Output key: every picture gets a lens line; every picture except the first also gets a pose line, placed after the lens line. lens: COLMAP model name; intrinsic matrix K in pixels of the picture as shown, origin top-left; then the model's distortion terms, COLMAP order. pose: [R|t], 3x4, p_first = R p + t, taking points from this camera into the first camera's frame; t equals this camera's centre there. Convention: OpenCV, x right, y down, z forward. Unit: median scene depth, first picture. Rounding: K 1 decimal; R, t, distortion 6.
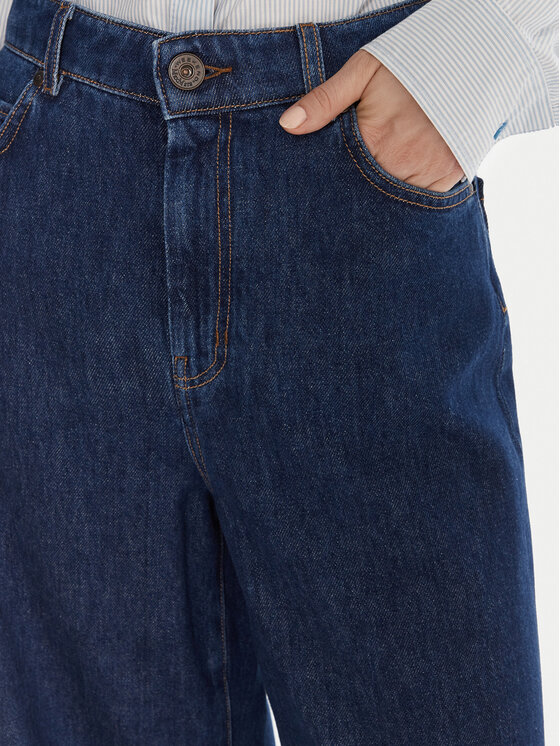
lens RADIAL K [[1416.7, 0, 280.0], [0, 1416.7, 373.0], [0, 0, 1]] dist [-0.060863, -0.332721]
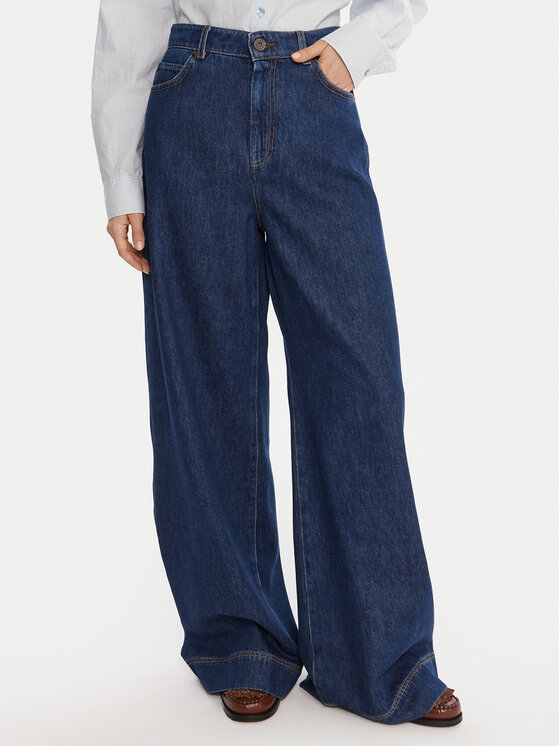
lens RADIAL K [[1416.7, 0, 280.0], [0, 1416.7, 373.0], [0, 0, 1]] dist [-0.060863, -0.332721]
pose [[0.969415, -0.022177, 0.244423, -0.694230], [0.076078, 0.974006, -0.213365, 0.979981], [-0.233337, 0.225434, 0.945903, -1.456075]]
